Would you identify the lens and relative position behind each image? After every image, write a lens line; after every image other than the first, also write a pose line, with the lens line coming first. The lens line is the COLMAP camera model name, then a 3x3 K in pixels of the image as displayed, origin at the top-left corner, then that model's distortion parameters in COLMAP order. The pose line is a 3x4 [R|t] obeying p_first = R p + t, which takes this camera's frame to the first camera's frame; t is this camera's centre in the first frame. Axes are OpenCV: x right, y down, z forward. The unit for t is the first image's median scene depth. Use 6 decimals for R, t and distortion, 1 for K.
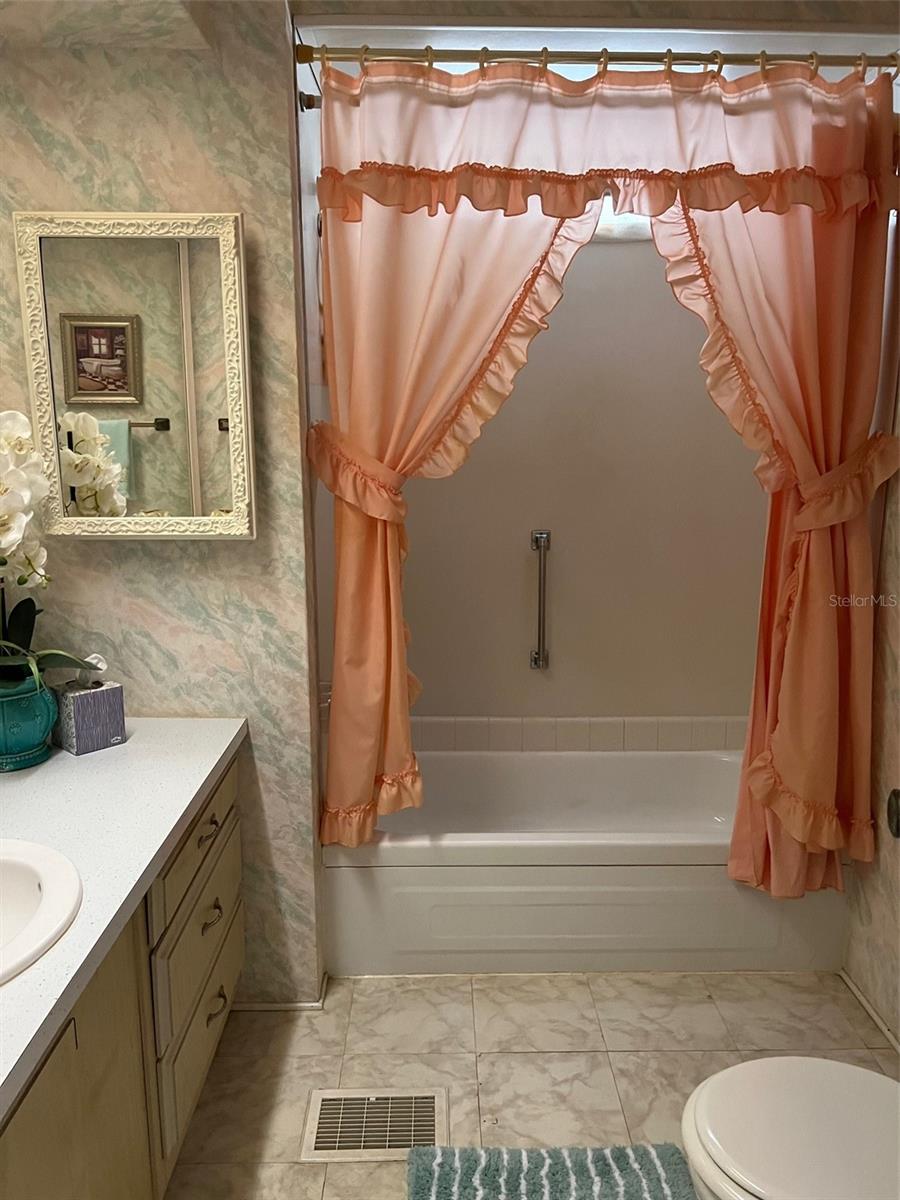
lens RADIAL K [[904.9, 0, 455.1], [0, 904.9, 598.7], [0, 0, 1]] dist [0.062705, -0.077173]
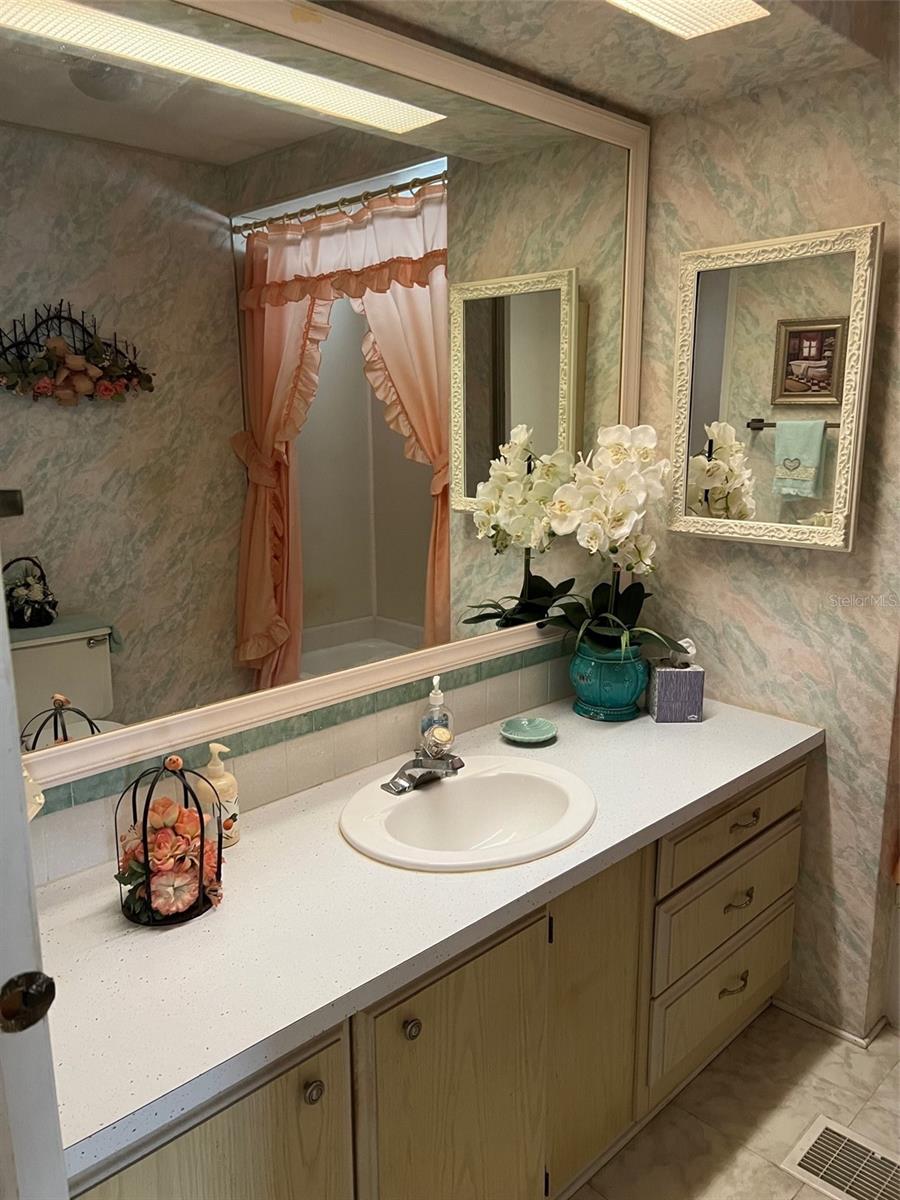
lens RADIAL K [[904.9, 0, 456.2], [0, 904.9, 592.1], [0, 0, 1]] dist [0.062705, -0.077173]
pose [[0.692582, 0.137044, -0.708201, 0.175927], [-0.131692, 0.989309, 0.062654, -0.026110], [0.709216, 0.049871, 0.703225, 0.001163]]
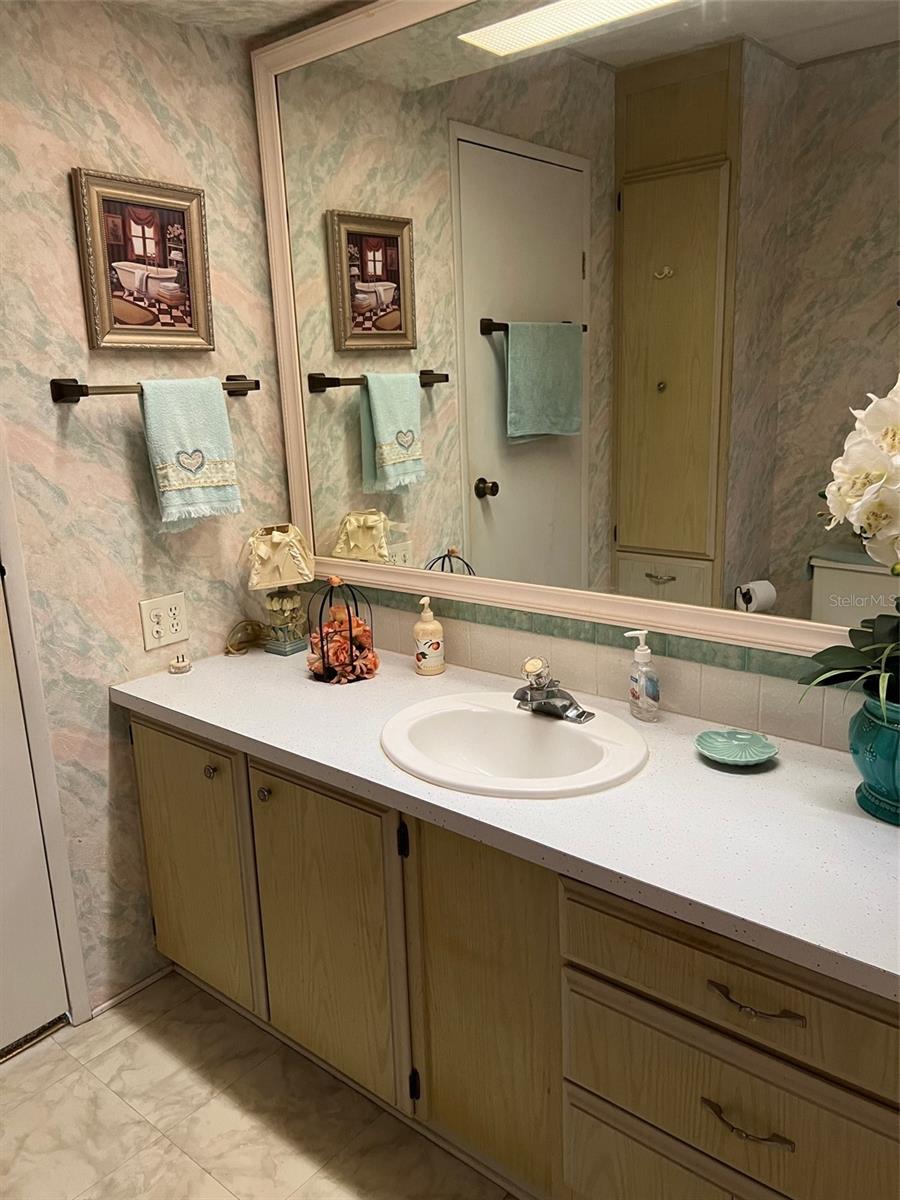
lens RADIAL K [[904.9, 0, 451.0], [0, 904.9, 601.1], [0, 0, 1]] dist [0.062705, -0.077173]
pose [[0.653973, -0.196628, 0.730519, -1.180562], [0.172022, 0.978987, 0.109509, -0.160929], [-0.736701, 0.054049, 0.674055, 0.859016]]
